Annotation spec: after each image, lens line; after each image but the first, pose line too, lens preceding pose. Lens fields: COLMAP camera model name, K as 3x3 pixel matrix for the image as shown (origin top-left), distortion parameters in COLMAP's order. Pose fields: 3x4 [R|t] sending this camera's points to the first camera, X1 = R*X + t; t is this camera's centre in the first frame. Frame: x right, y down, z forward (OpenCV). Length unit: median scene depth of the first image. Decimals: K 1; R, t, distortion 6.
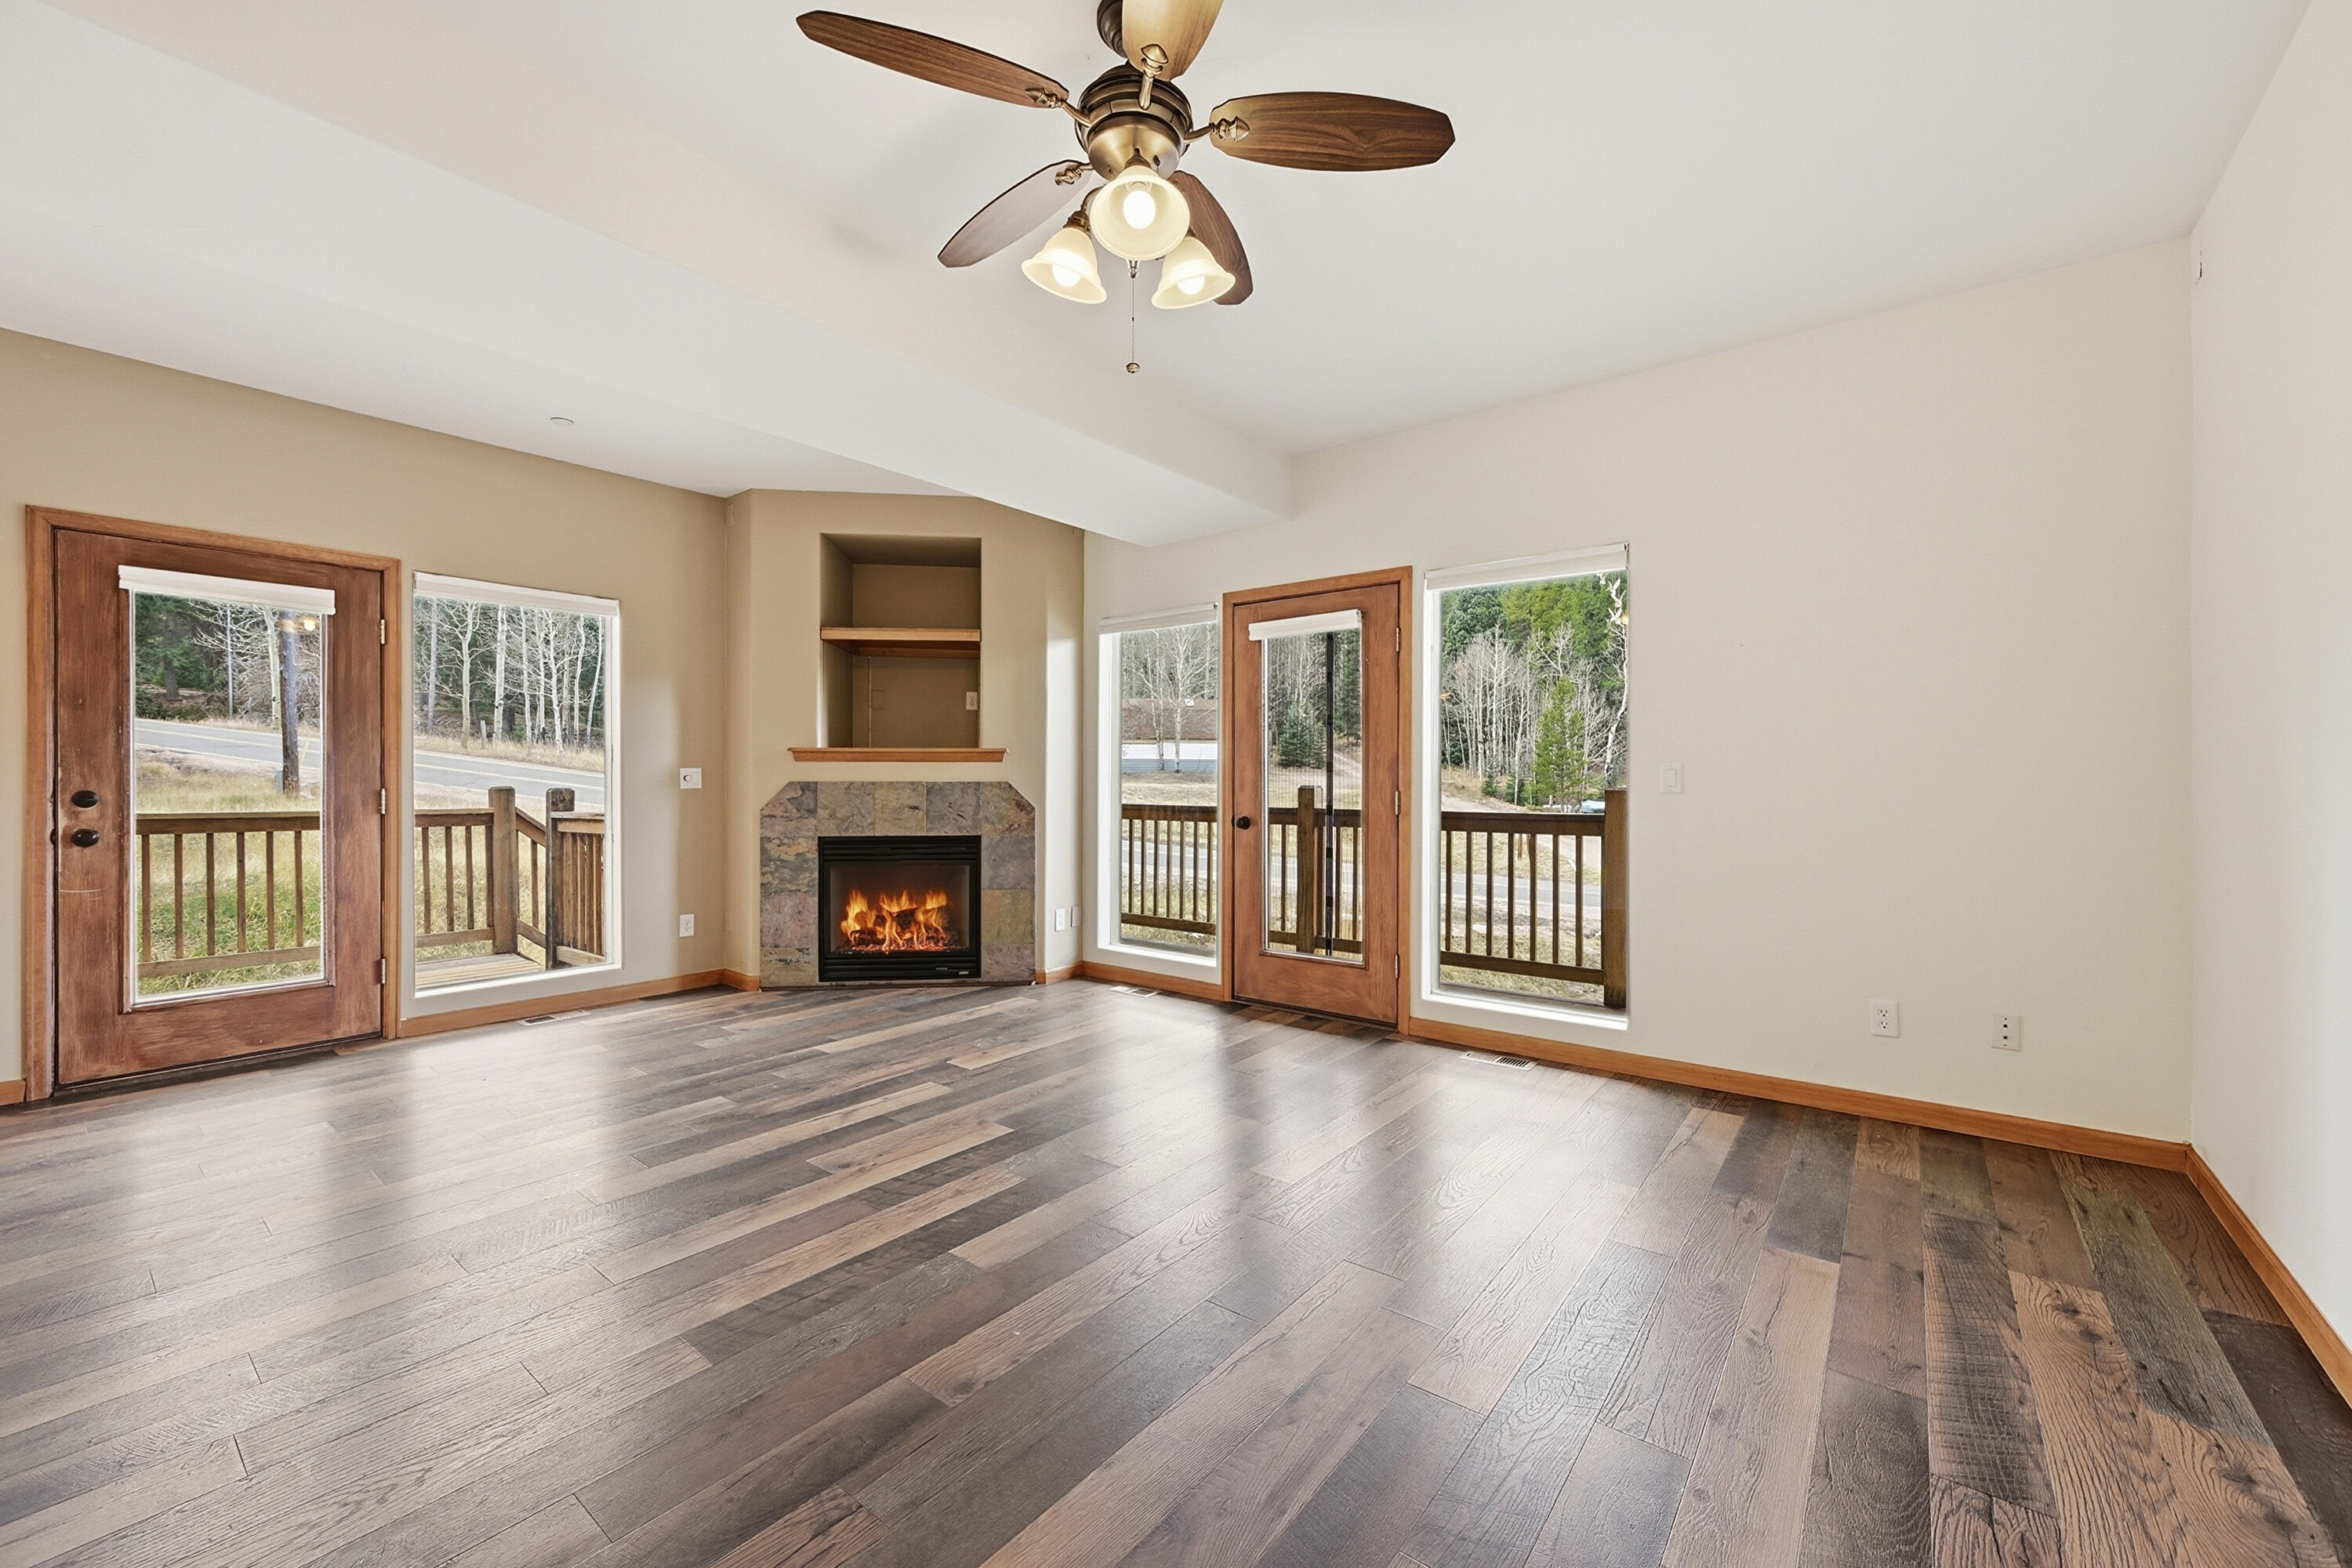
lens RADIAL K [[913.0, 0, 1176.0], [0, 913.0, 783.9], [0, 0, 1]] dist [-0.002341, -0.000067]
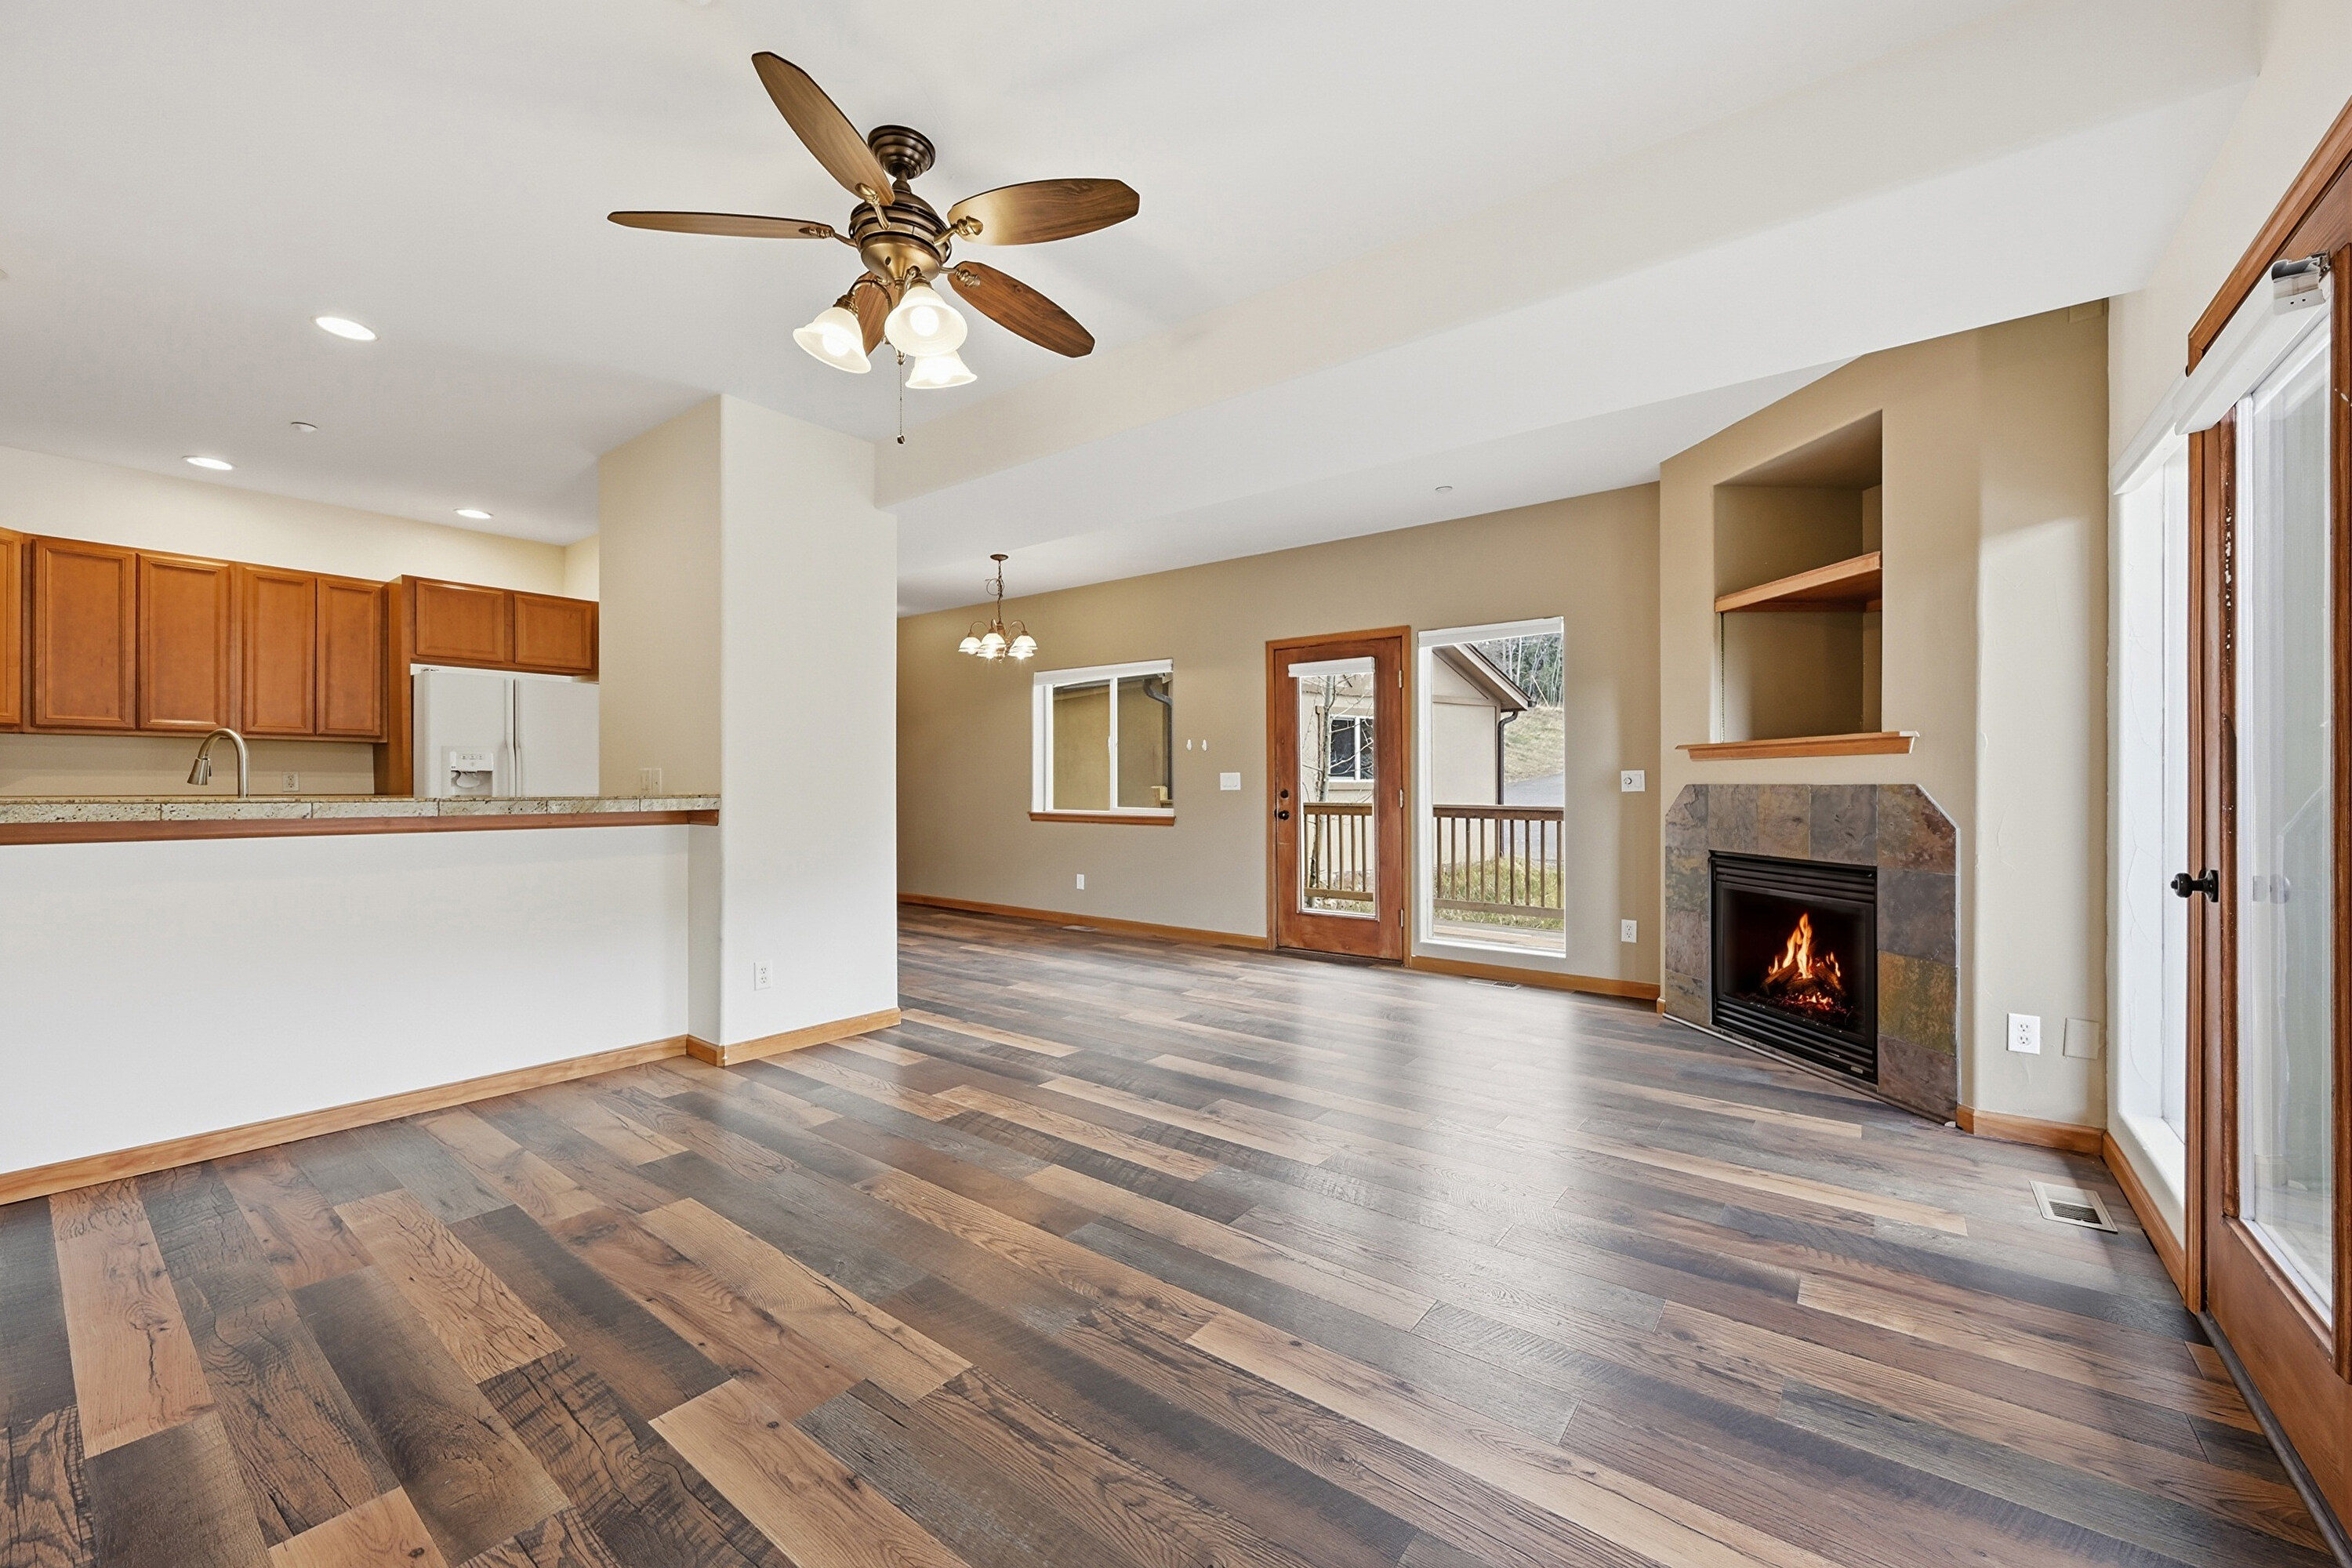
lens RADIAL K [[913.0, 0, 1177.9], [0, 913.0, 784.6], [0, 0, 1]] dist [-0.002341, -0.000067]
pose [[0.024256, 0.000535, -0.999706, 0.432832], [-0.001434, 0.999999, 0.000501, -0.001781], [0.999705, 0.001421, 0.024257, 0.494824]]
